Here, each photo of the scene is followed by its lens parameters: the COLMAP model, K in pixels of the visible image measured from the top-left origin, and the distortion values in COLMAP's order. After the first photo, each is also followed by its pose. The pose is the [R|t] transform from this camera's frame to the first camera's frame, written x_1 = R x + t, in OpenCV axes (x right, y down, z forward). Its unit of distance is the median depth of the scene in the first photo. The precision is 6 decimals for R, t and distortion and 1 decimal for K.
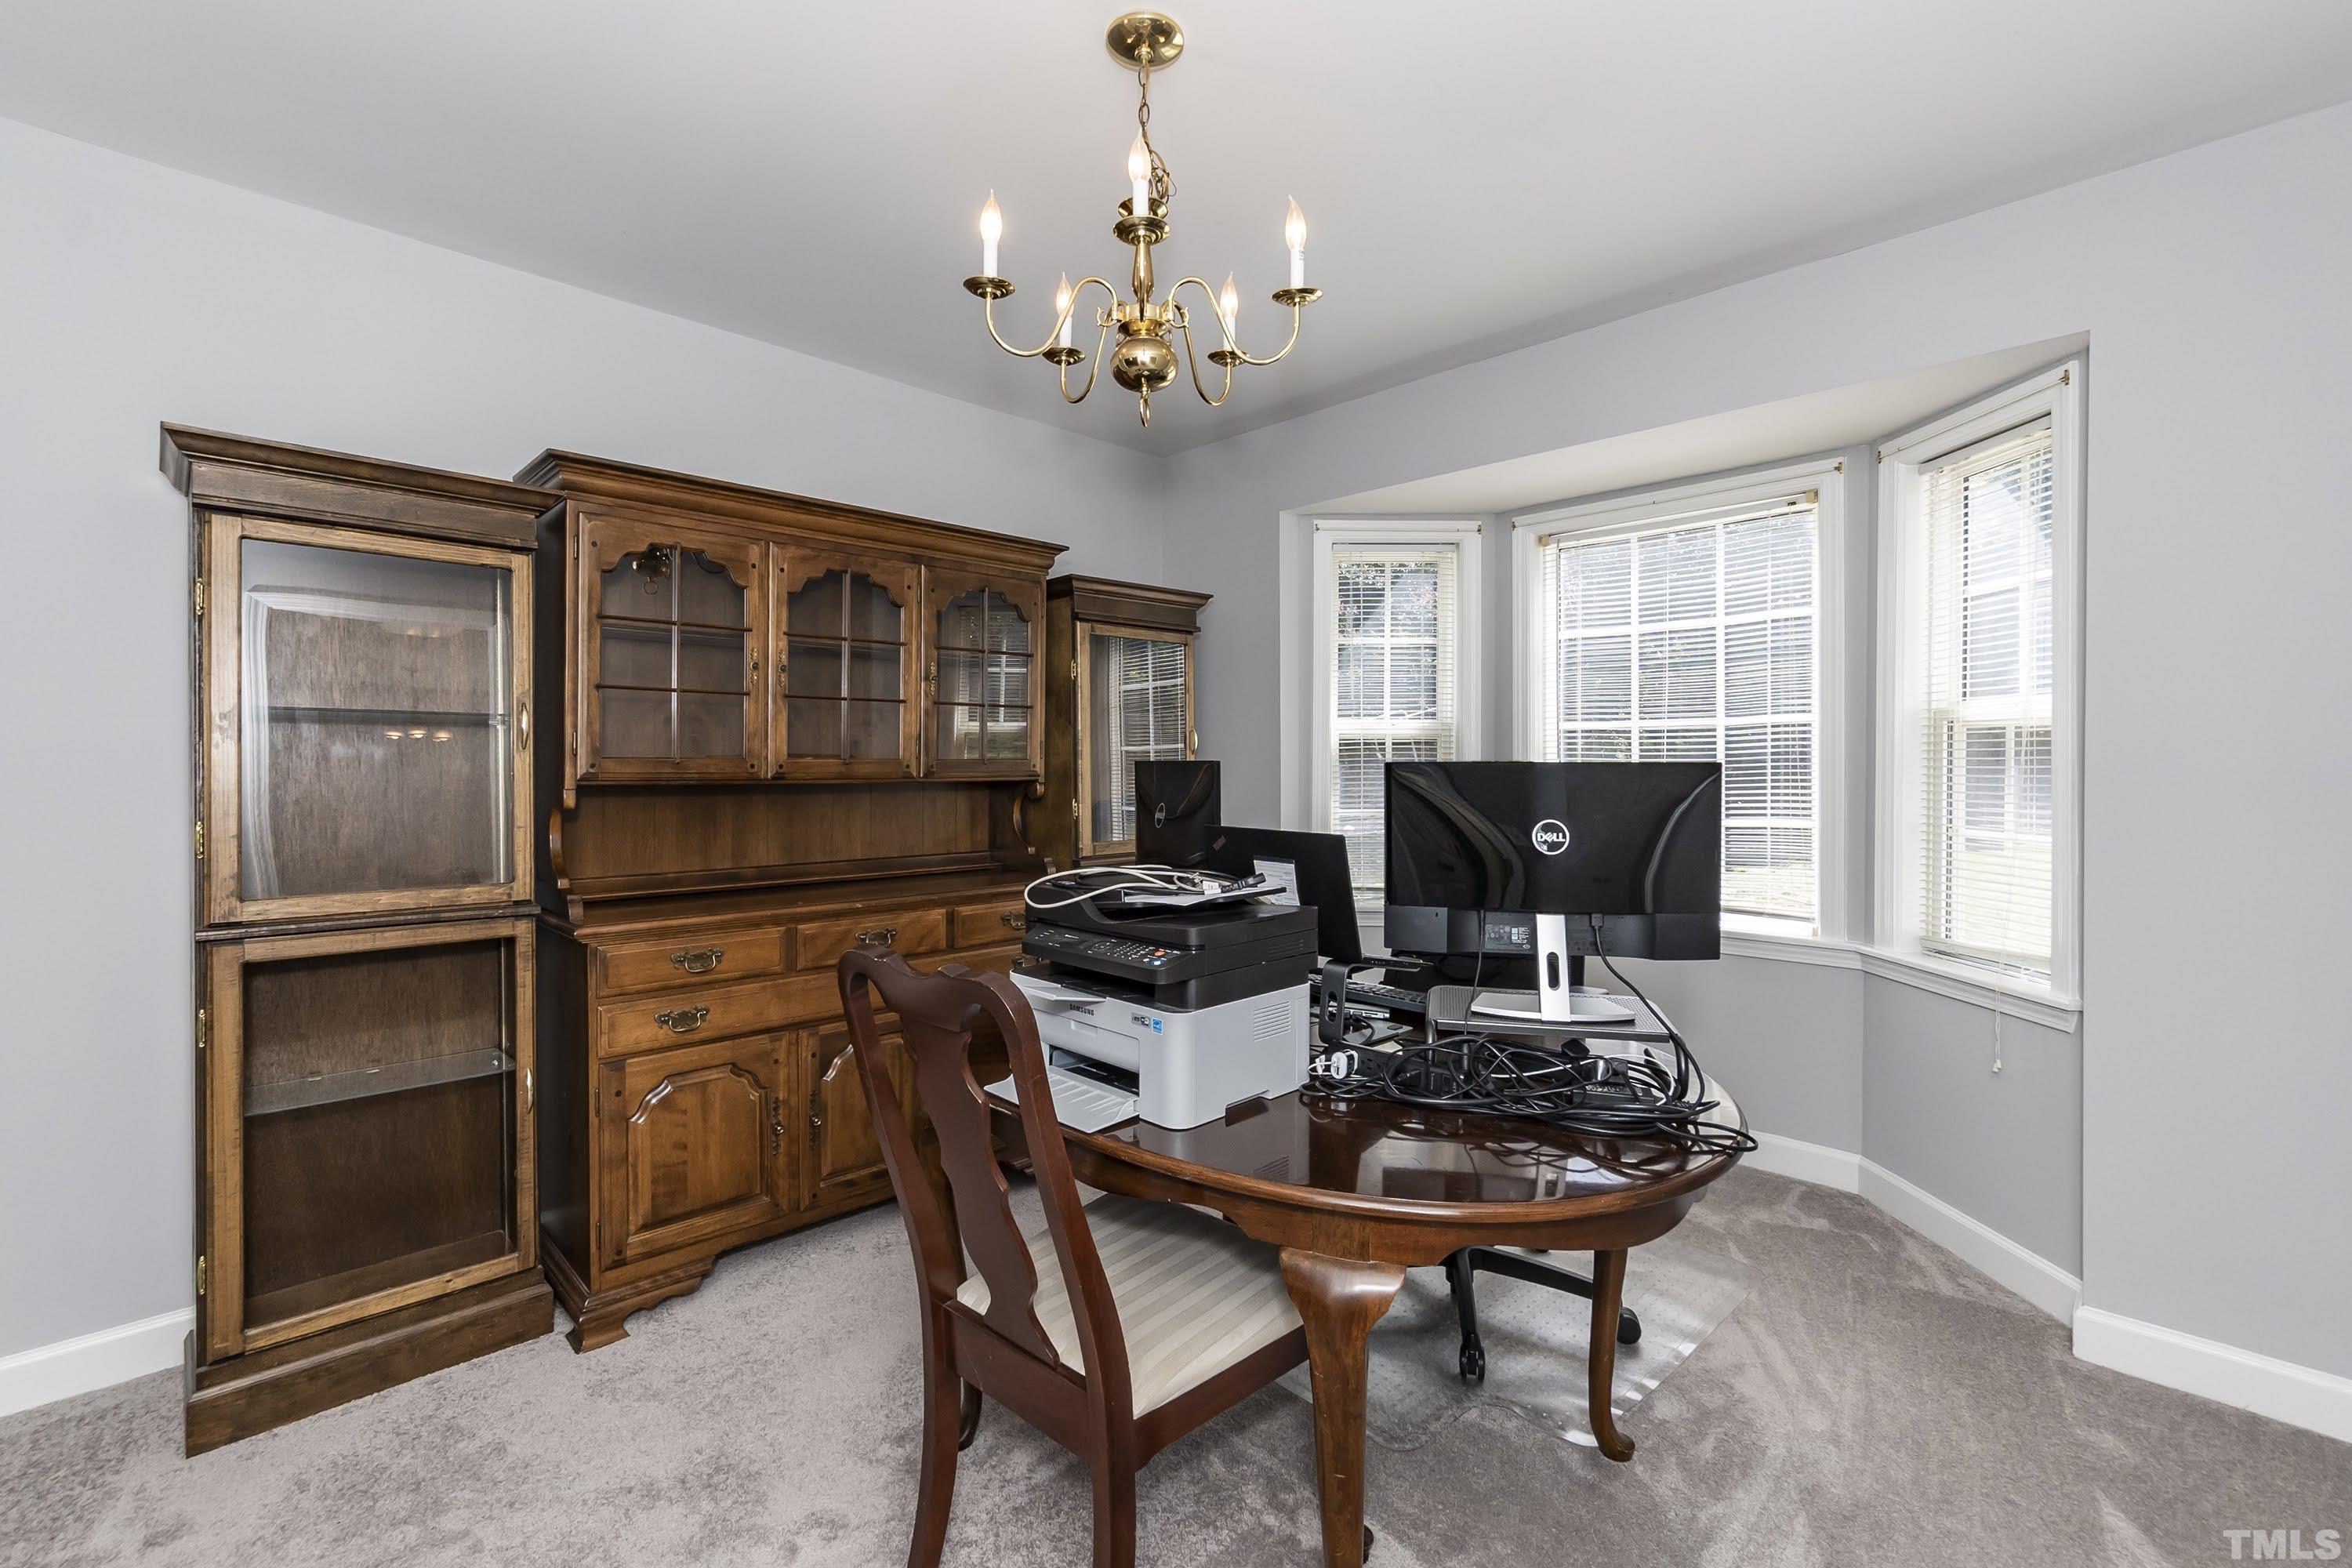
lens RADIAL K [[1027.9, 0, 1163.7], [0, 1027.9, 773.9], [0, 0, 1]] dist [-0.009258, 0.001584]
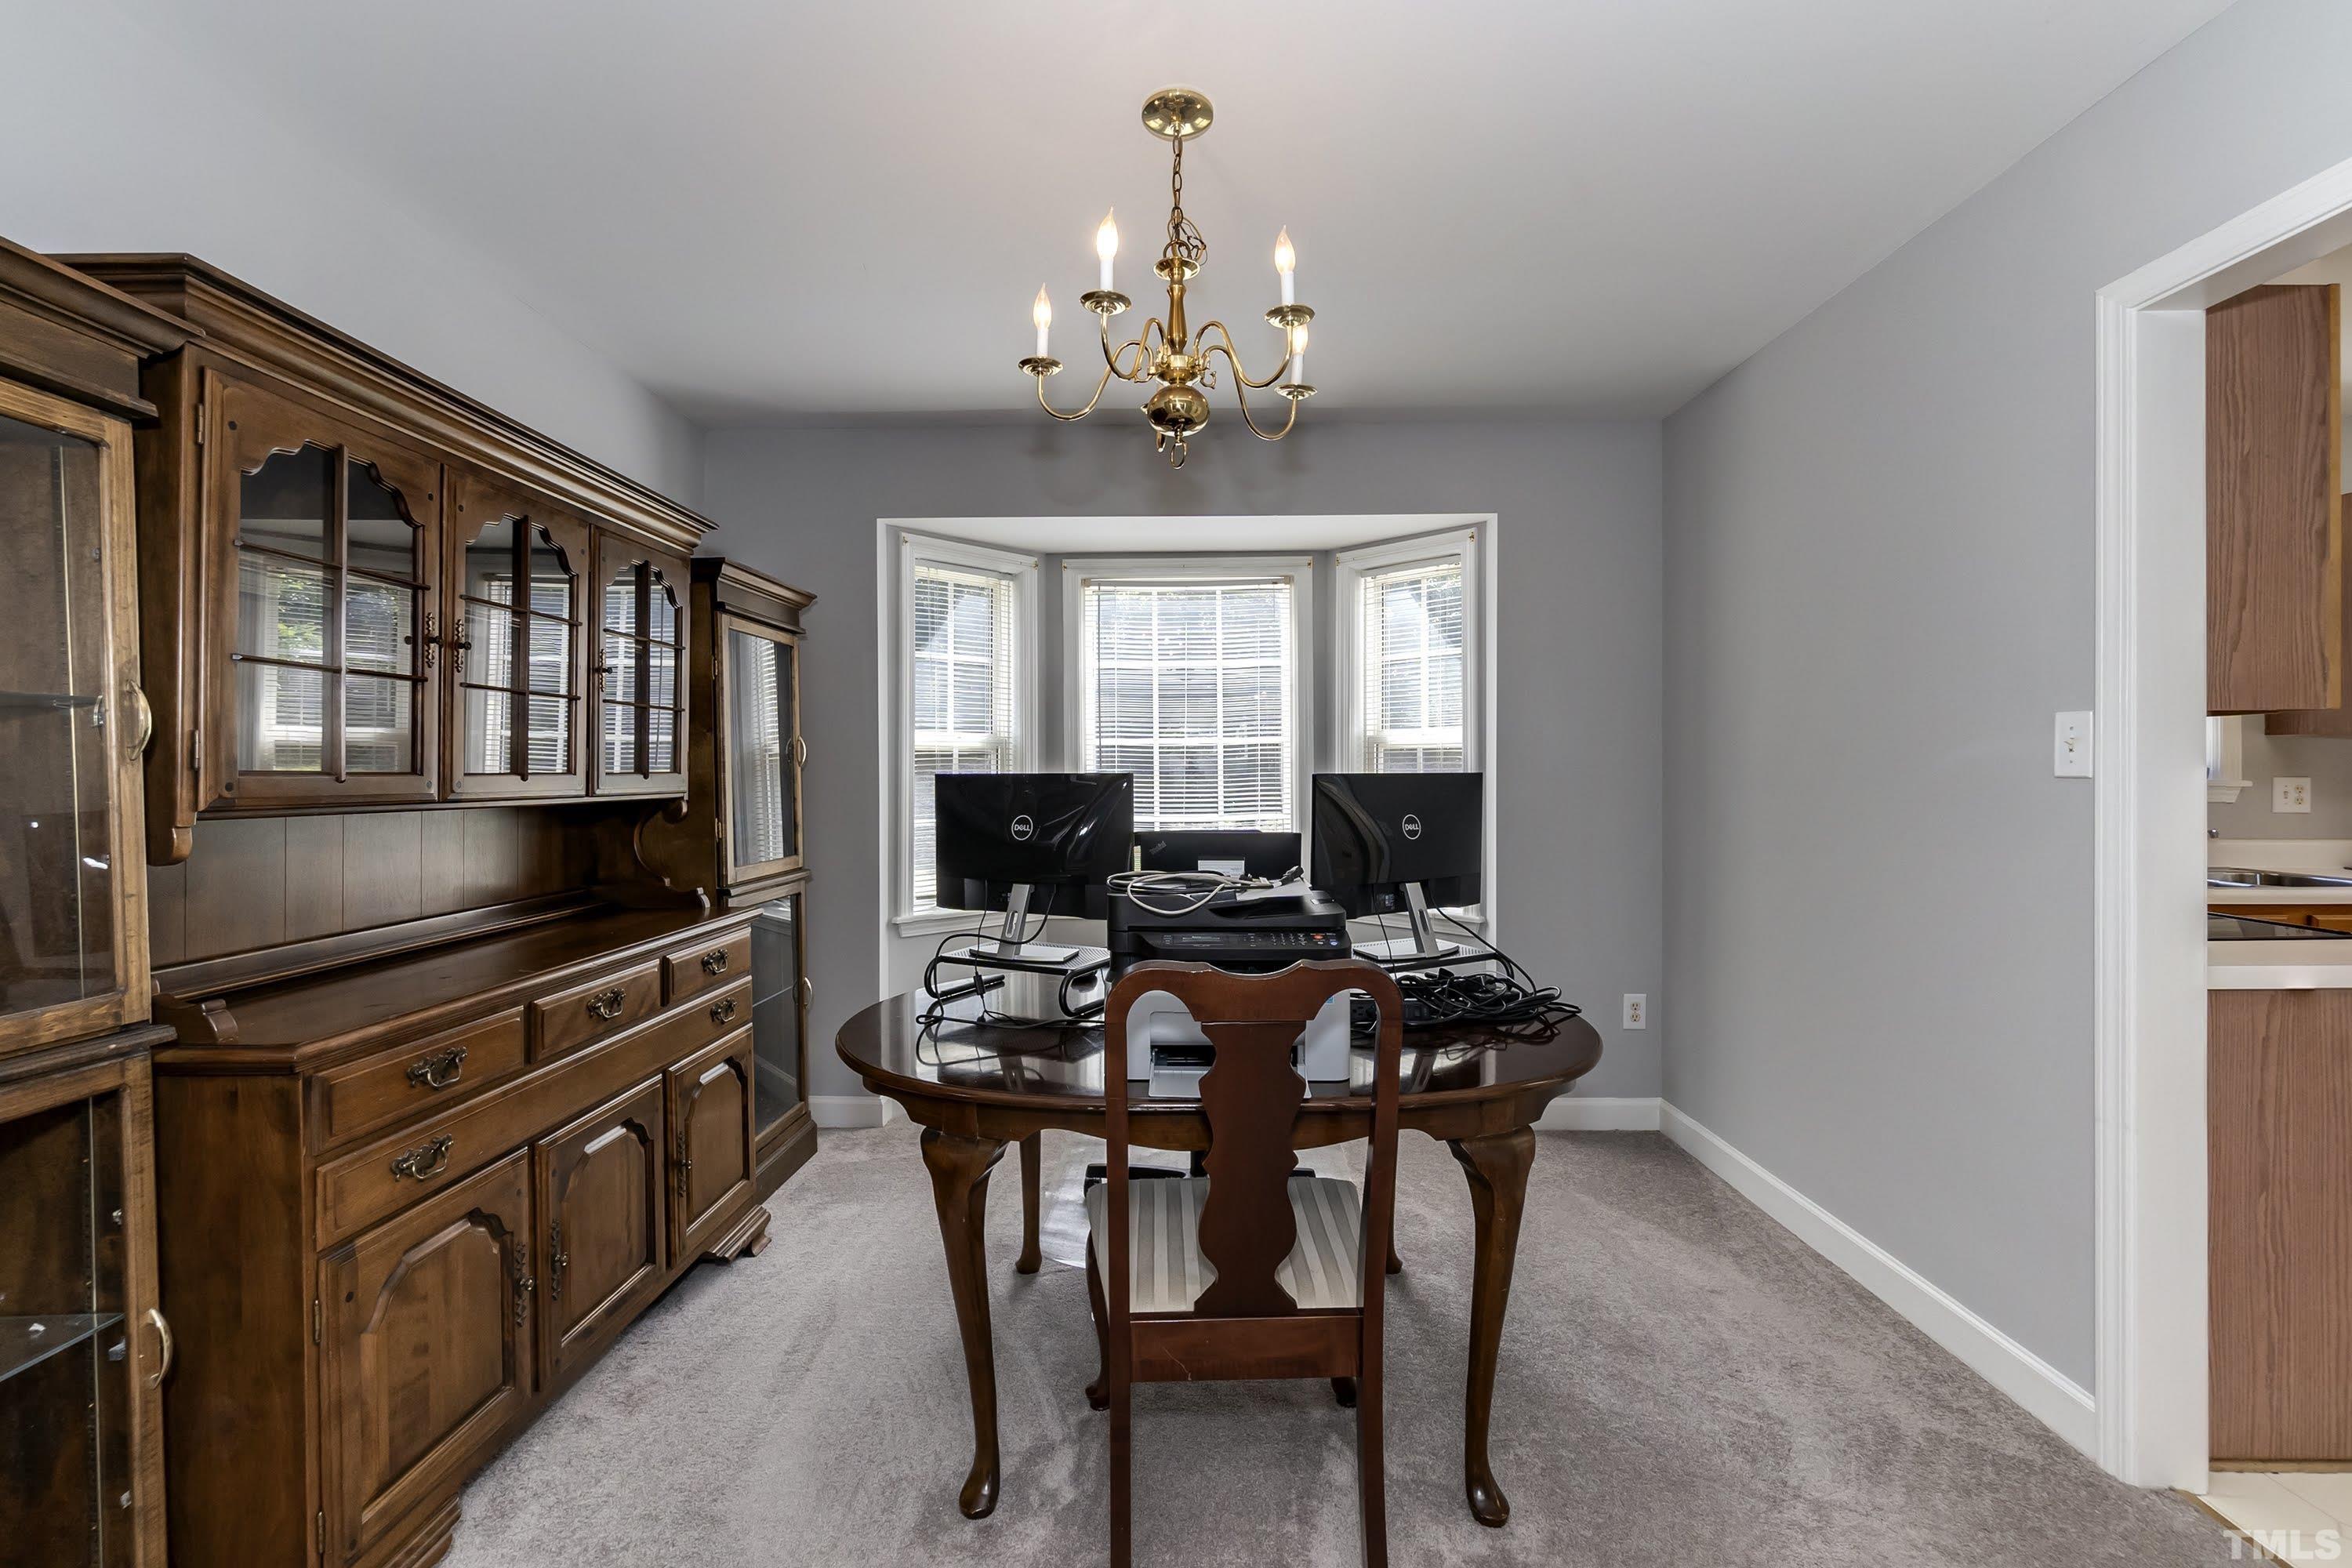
lens RADIAL K [[1027.9, 0, 1169.1], [0, 1027.9, 777.6], [0, 0, 1]] dist [-0.009258, 0.001584]
pose [[0.706529, -0.007353, 0.707646, -0.594494], [0.012492, 0.999920, -0.002082, -0.004872], [-0.707574, 0.010311, 0.706564, 0.174416]]
